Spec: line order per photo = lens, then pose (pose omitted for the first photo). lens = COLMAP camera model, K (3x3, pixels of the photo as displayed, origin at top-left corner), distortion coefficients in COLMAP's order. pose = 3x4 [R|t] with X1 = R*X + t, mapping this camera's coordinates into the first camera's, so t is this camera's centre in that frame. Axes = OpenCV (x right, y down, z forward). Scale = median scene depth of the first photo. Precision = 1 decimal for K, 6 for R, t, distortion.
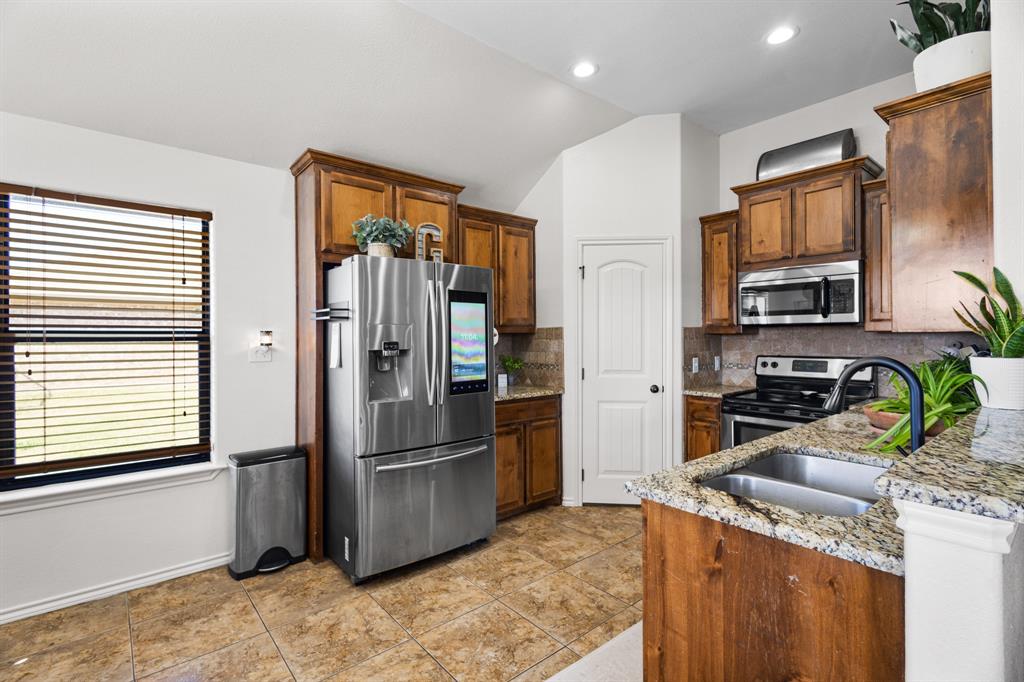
lens RADIAL K [[478.7, 0, 517.1], [0, 478.7, 340.6], [0, 0, 1]] dist [0.003038, -0.000620]
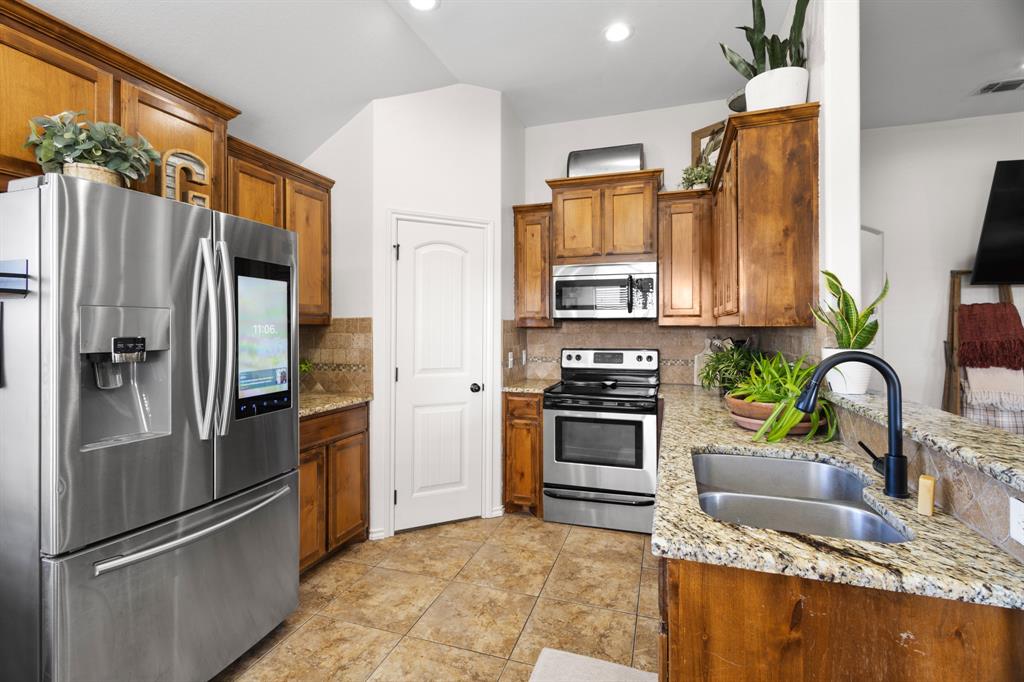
lens RADIAL K [[478.7, 0, 521.0], [0, 478.7, 327.6], [0, 0, 1]] dist [0.003038, -0.000620]
pose [[0.855821, 0.005787, 0.517239, -0.139017], [0.000992, 0.999917, -0.012829, -0.001106], [-0.517271, 0.011492, 0.855745, 0.235547]]
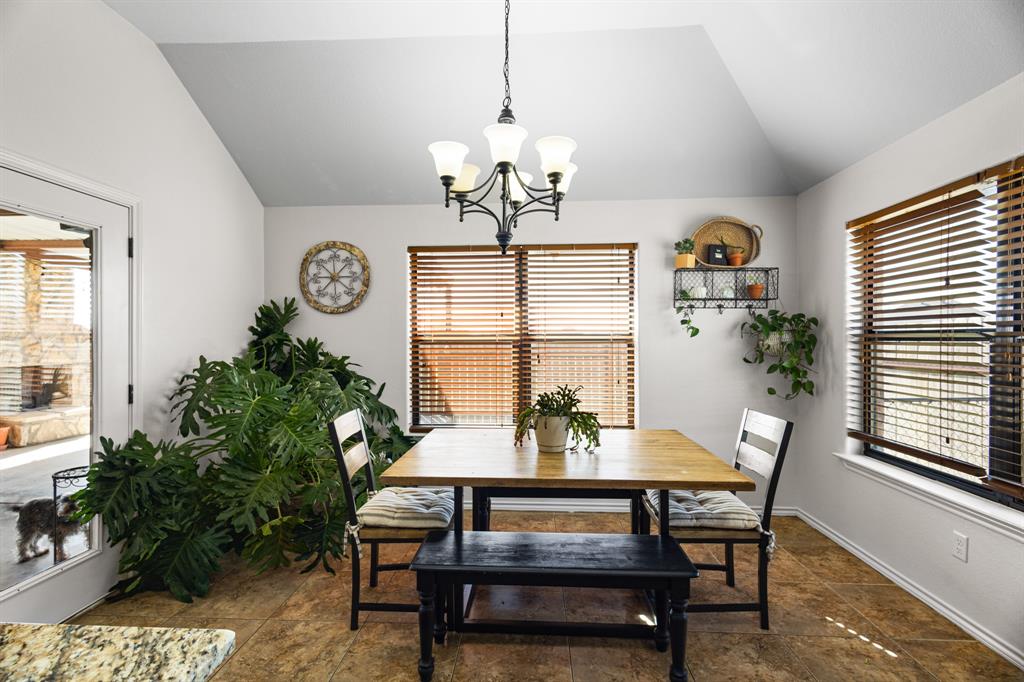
lens RADIAL K [[478.7, 0, 511.3], [0, 478.7, 341.4], [0, 0, 1]] dist [0.003038, -0.000620]
pose [[-0.702353, 0.005567, -0.711807, 0.175833], [0.001751, 0.999980, 0.006092, -0.004532], [0.711826, 0.003032, -0.702349, 0.728541]]
